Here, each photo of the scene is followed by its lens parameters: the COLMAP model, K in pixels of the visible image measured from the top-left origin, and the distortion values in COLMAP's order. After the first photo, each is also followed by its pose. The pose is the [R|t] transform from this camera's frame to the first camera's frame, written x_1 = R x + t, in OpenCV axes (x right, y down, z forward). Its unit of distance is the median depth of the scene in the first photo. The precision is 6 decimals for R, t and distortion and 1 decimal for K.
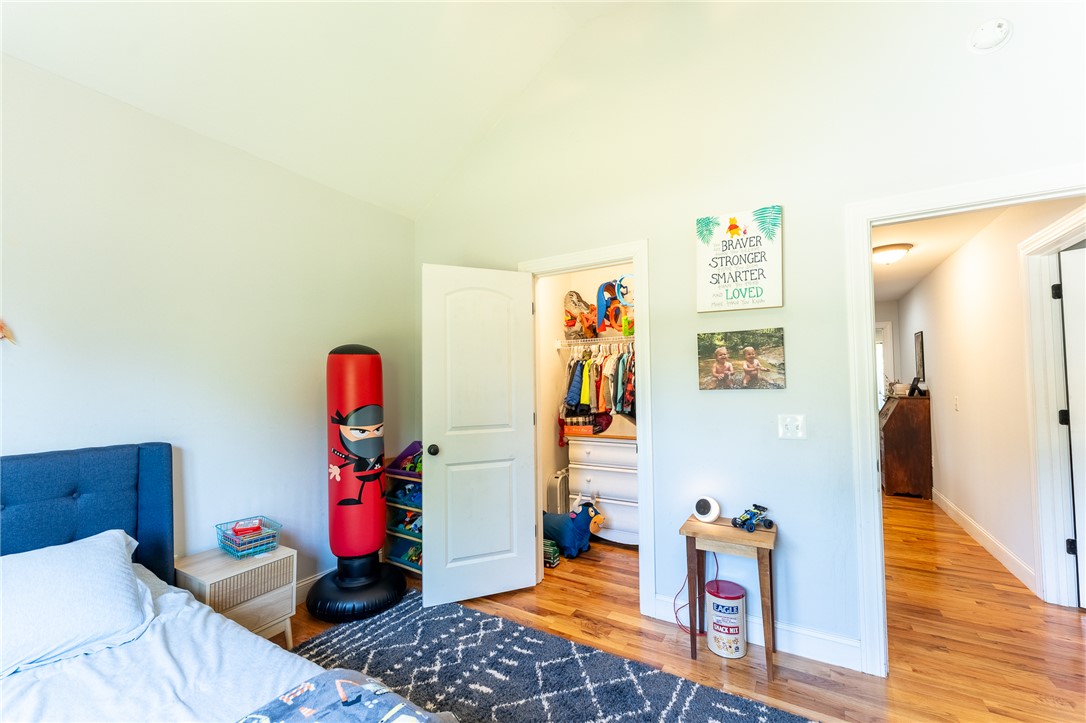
lens RADIAL K [[435.7, 0, 544.1], [0, 435.7, 365.5], [0, 0, 1]] dist [-0.001626, -0.000399]
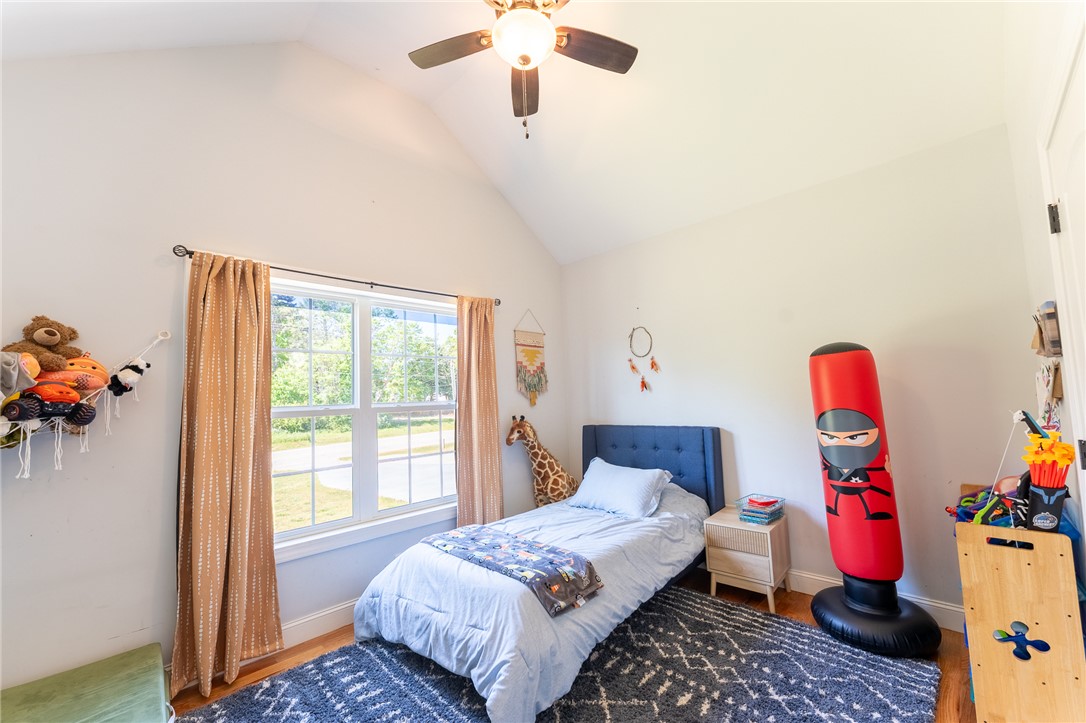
lens RADIAL K [[435.7, 0, 544.1], [0, 435.7, 365.5], [0, 0, 1]] dist [-0.001626, -0.000399]
pose [[-0.249540, -0.053469, -0.966887, 0.705695], [0.087585, 0.993136, -0.077525, 0.020044], [0.964395, -0.104031, -0.243144, 0.719256]]
